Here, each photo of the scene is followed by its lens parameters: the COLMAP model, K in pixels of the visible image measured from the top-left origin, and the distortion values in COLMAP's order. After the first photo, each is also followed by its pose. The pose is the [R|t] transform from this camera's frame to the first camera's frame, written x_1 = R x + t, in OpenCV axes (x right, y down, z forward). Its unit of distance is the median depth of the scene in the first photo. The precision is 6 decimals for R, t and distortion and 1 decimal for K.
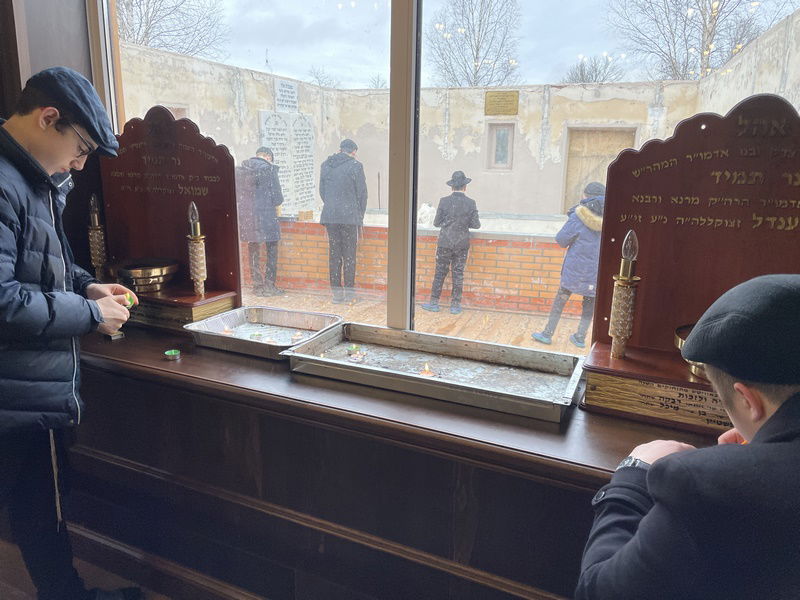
lens RADIAL K [[602.2, 0, 399.9], [0, 602.2, 283.5], [0, 0, 1]] dist [0.057468, -0.079832]
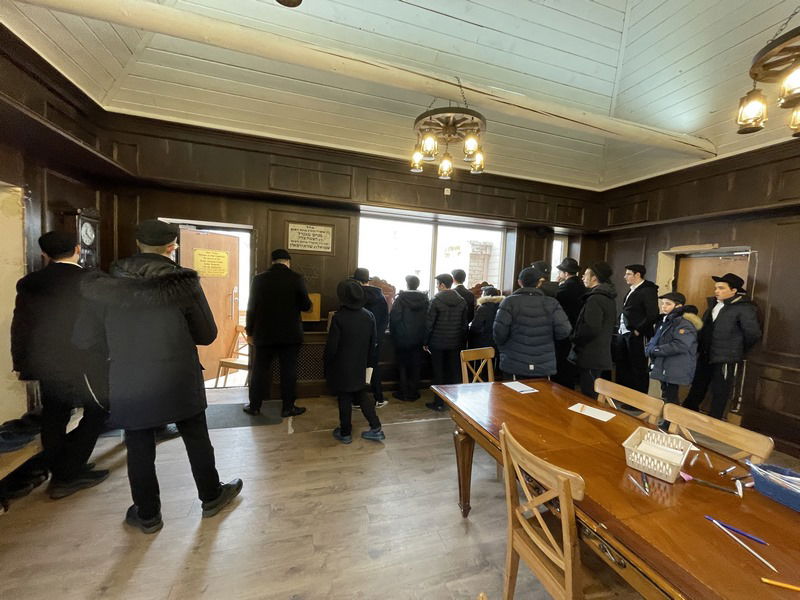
lens RADIAL K [[324.0, 0, 400.0], [0, 324.0, 300.0], [0, 0, 1]] dist [-0.005325, -0.000171]
pose [[0.737896, -0.017350, 0.674691, -2.553739], [0.114559, 0.988383, -0.099874, 0.157202], [-0.665121, 0.150989, 0.731312, -1.037160]]
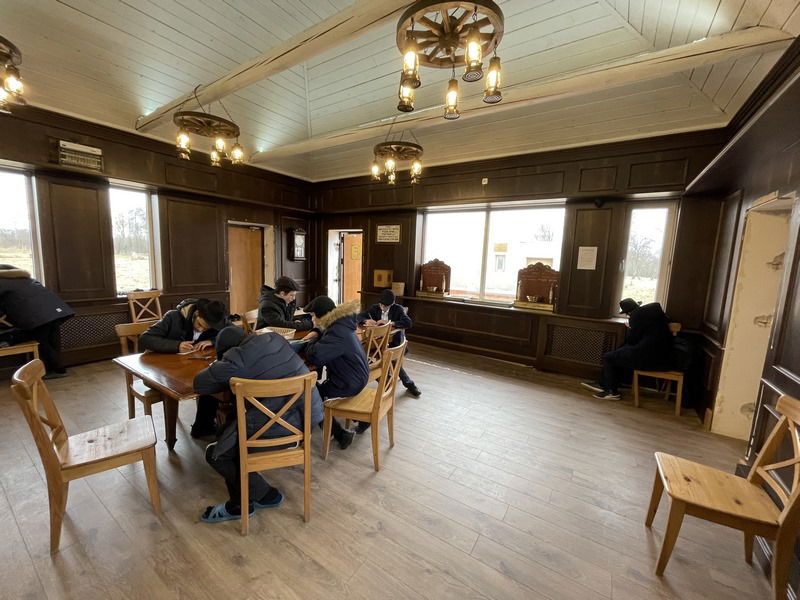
lens RADIAL K [[318.1, 0, 400.0], [0, 318.1, 300.0], [0, 0, 1]] dist [-0.013534, 0.000283]
pose [[0.989984, 0.043133, -0.134426, -0.458720], [-0.055958, 0.994080, -0.093134, 0.521941], [0.129613, 0.099723, 0.986537, -2.622519]]
